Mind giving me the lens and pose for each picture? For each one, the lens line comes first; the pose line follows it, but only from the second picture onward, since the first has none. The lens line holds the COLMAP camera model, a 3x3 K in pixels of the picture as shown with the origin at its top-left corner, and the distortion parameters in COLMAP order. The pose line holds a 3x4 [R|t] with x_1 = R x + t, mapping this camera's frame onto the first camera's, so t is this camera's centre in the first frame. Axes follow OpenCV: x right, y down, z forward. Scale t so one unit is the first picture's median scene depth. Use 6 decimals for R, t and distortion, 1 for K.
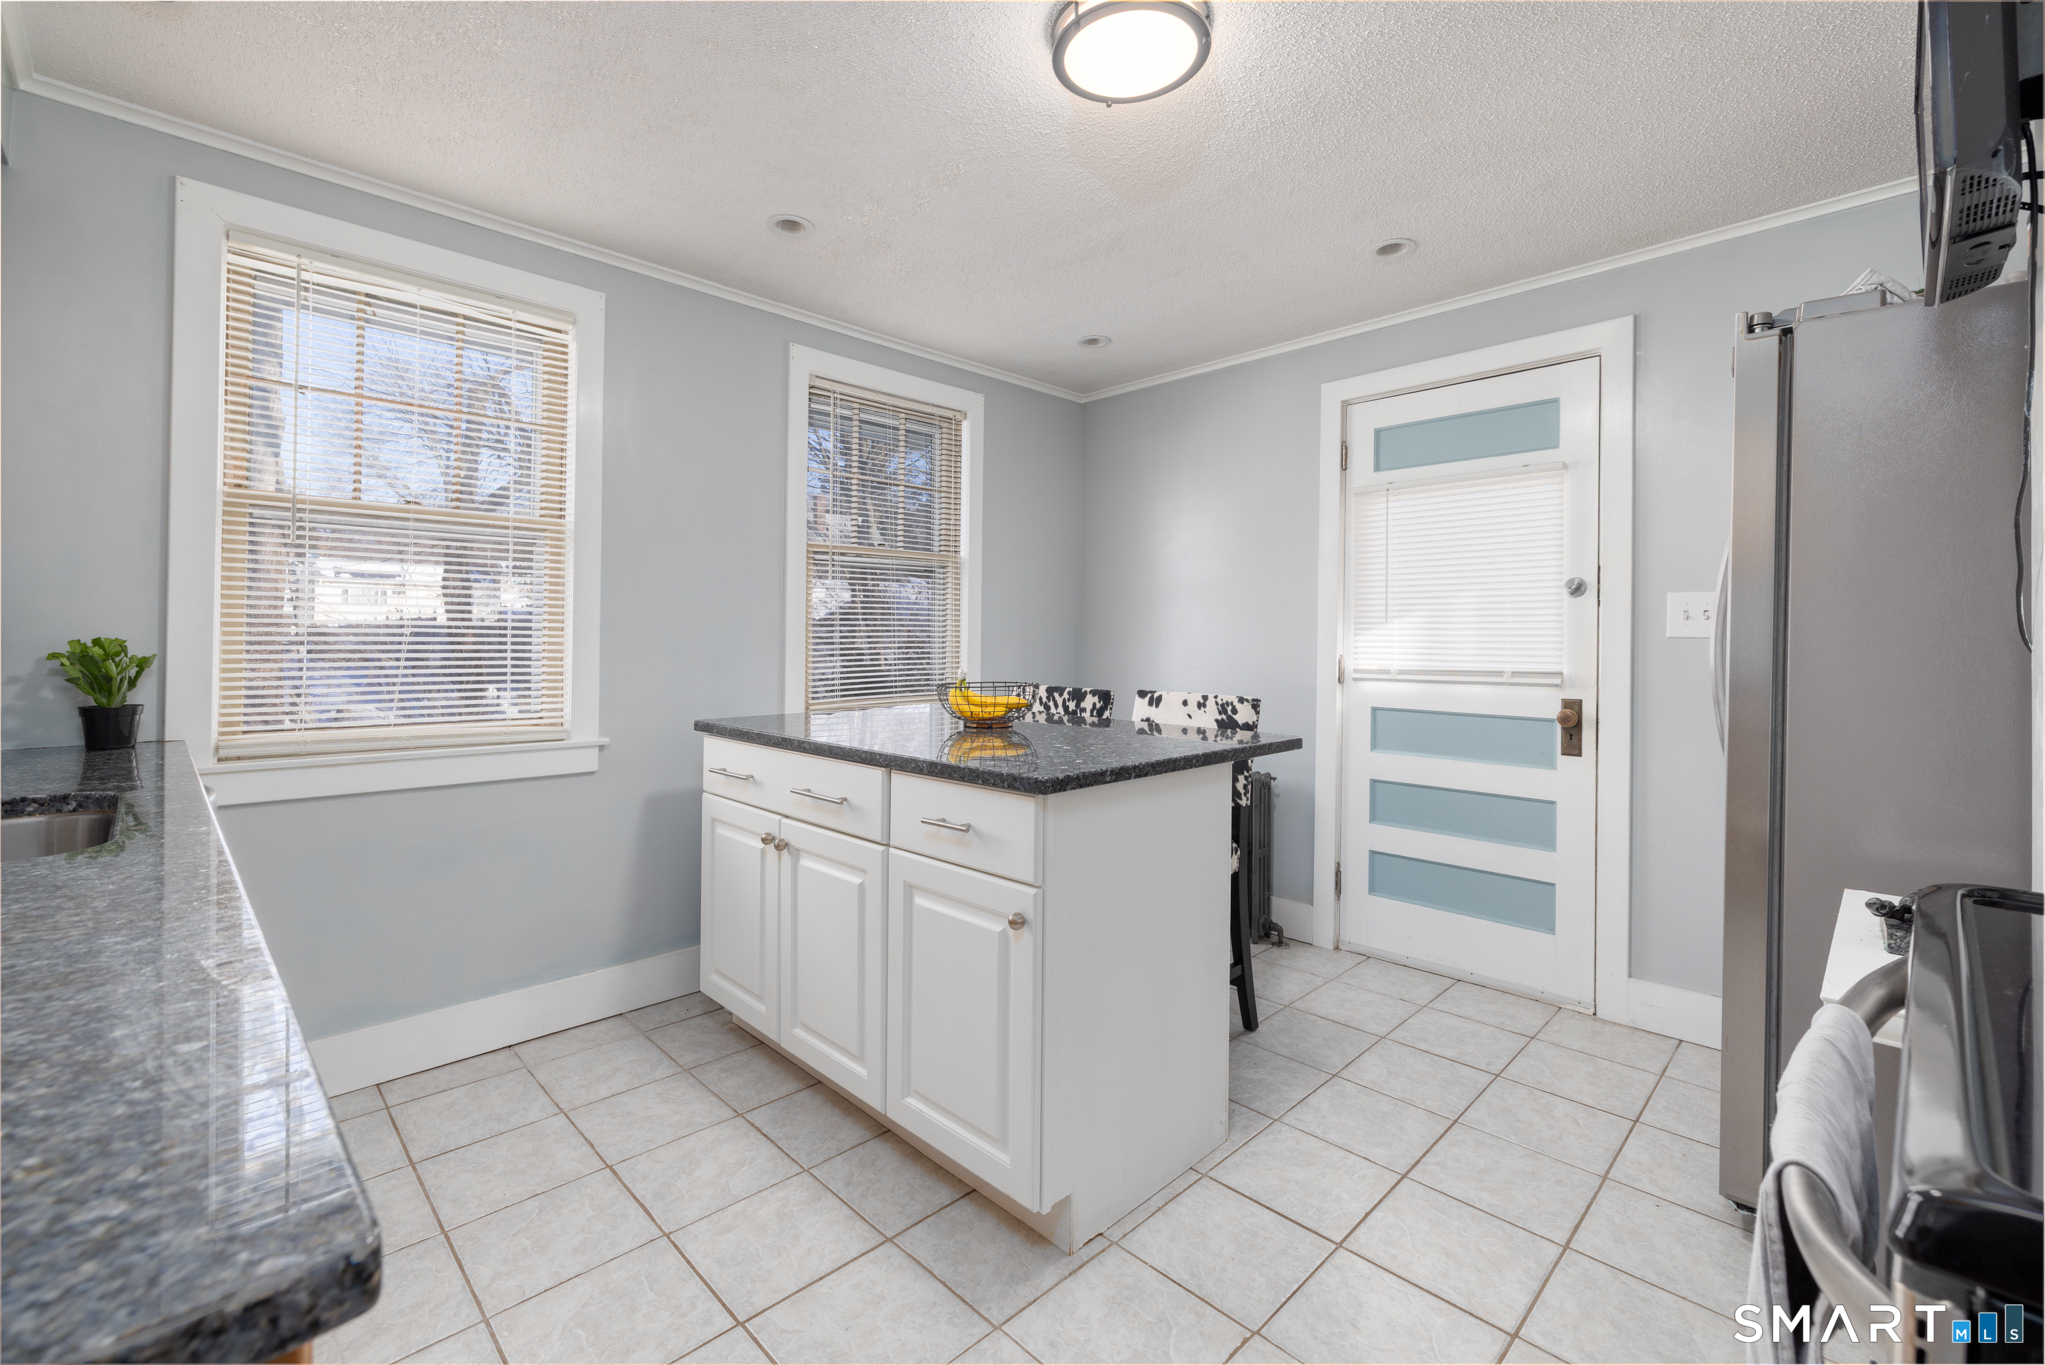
lens RADIAL K [[868.5, 0, 1005.2], [0, 868.5, 638.5], [0, 0, 1]] dist [0.000335, -0.000064]
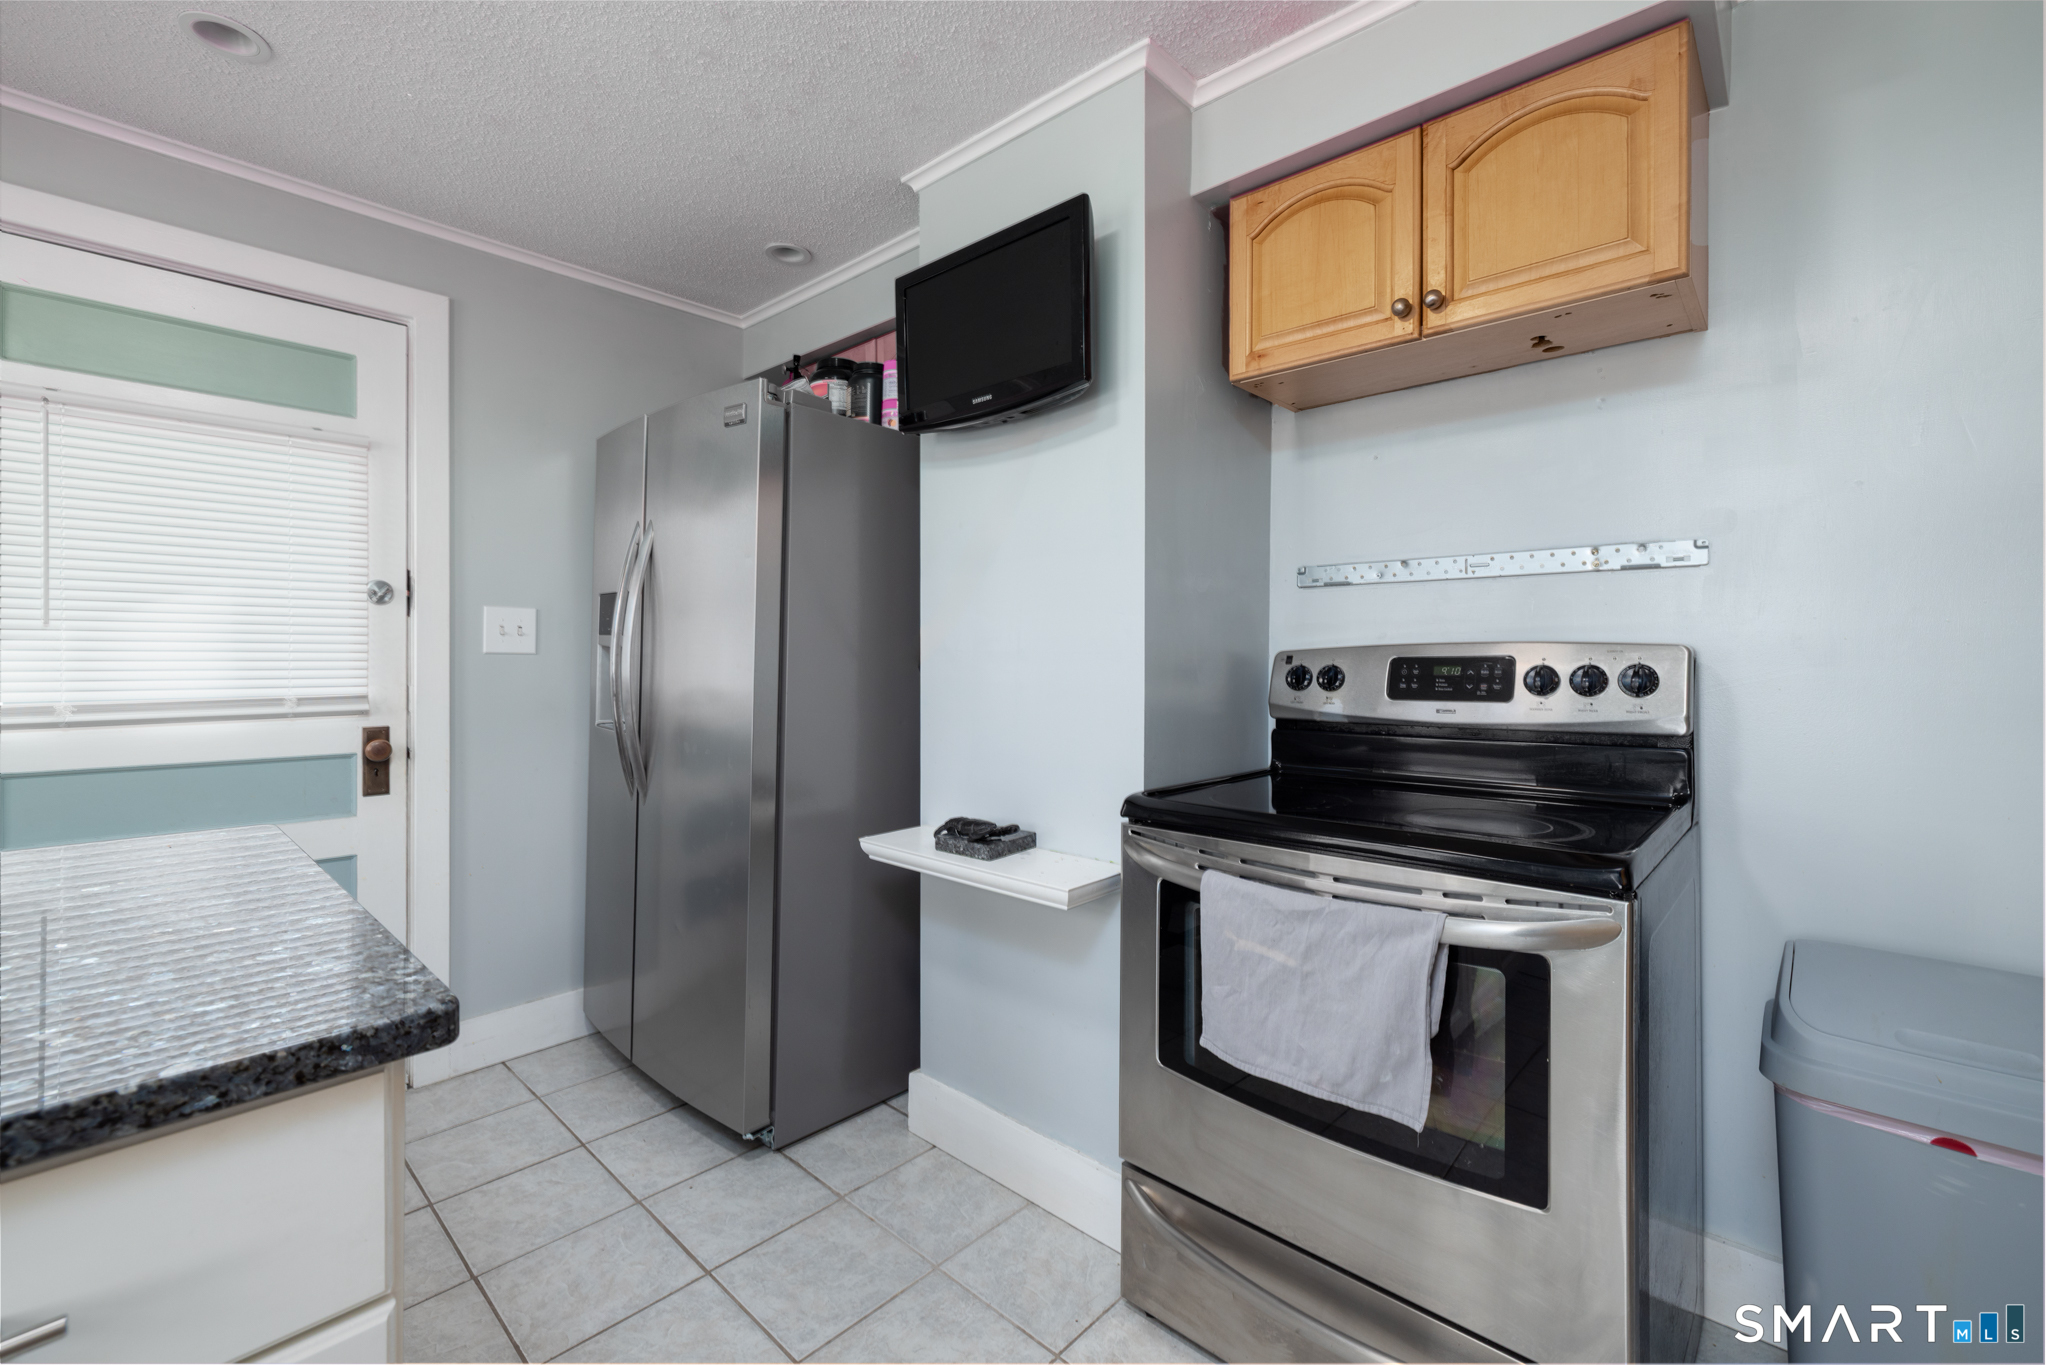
lens RADIAL K [[868.9, 0, 1020.7], [0, 868.9, 670.5], [0, 0, 1]] dist [0.000335, -0.000064]
pose [[-0.058063, -0.018005, 0.998151, -0.214365], [-0.001207, 0.999838, 0.017965, -0.000001], [-0.998312, -0.000161, -0.058075, 0.437009]]
